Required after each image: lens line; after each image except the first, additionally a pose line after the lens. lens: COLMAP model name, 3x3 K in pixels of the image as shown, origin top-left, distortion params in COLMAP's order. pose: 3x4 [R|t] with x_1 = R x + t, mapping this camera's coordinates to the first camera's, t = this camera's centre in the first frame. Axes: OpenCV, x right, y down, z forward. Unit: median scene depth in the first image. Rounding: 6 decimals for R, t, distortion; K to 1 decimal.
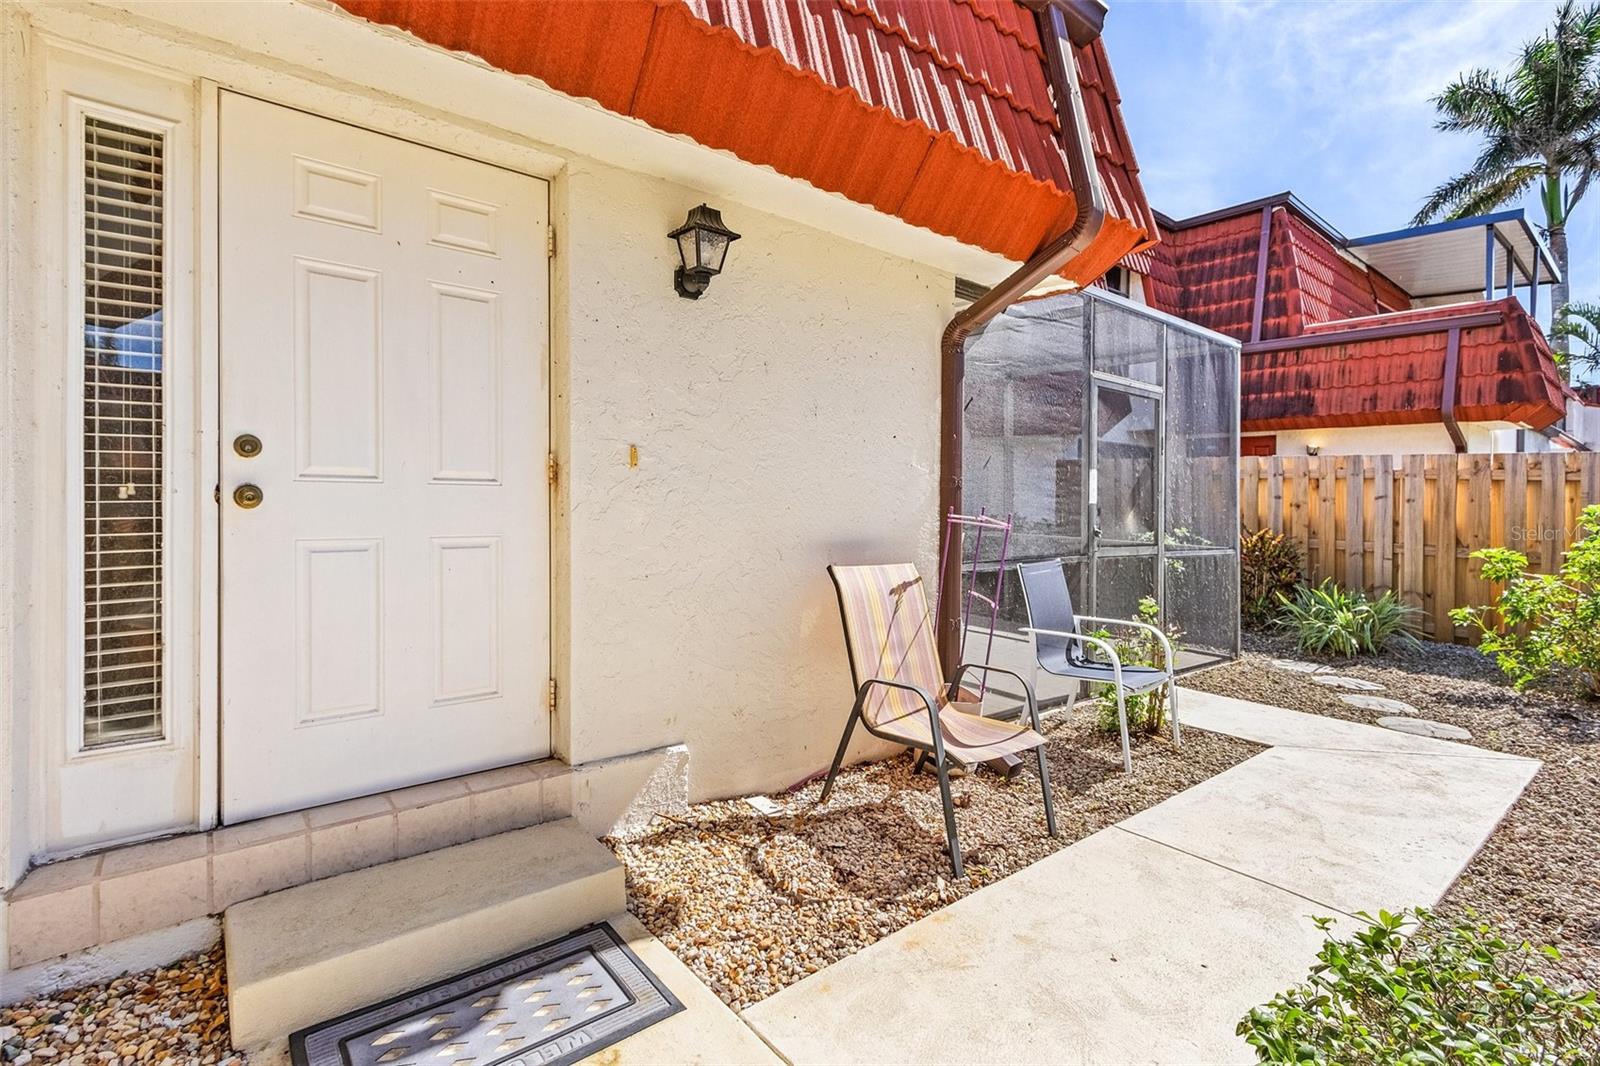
lens RADIAL K [[740.0, 0, 786.7], [0, 740.0, 509.3], [0, 0, 1]] dist [0.003778, -0.000538]
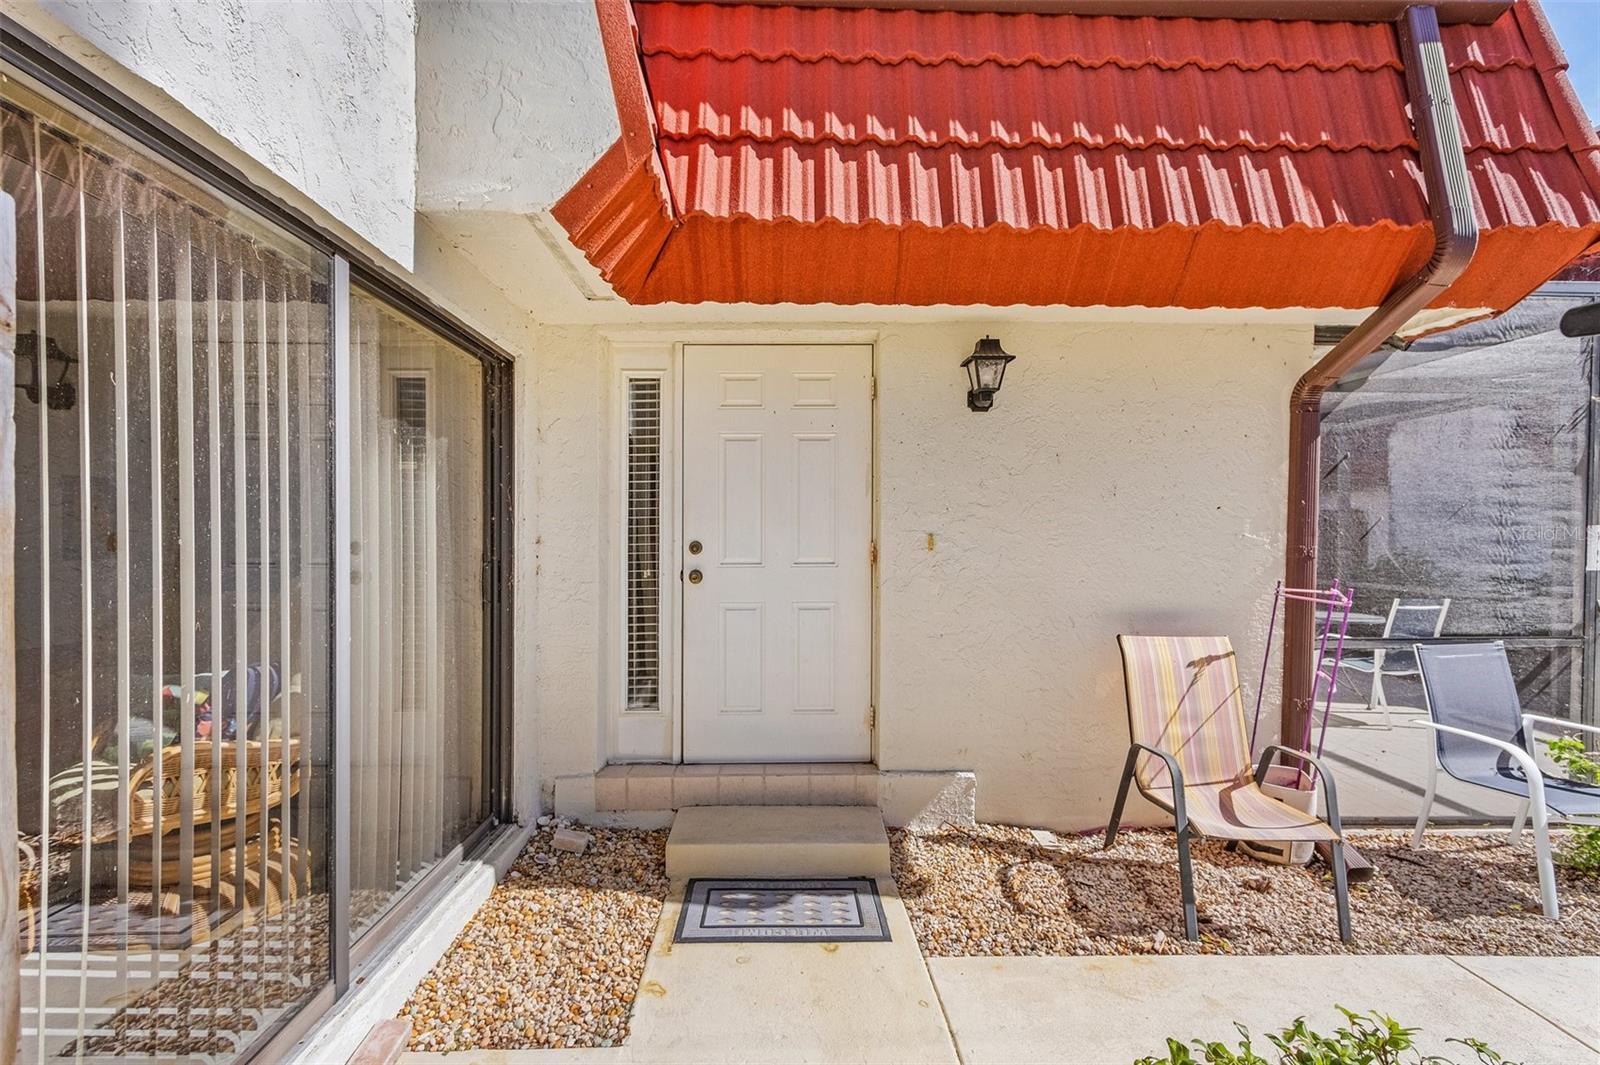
lens RADIAL K [[740.0, 0, 800.4], [0, 740.0, 539.7], [0, 0, 1]] dist [0.003778, -0.000538]
pose [[0.787599, -0.015937, -0.615982, 0.437584], [0.008053, 0.999846, -0.015572, -0.061326], [0.616136, 0.007304, 0.787606, -0.175998]]
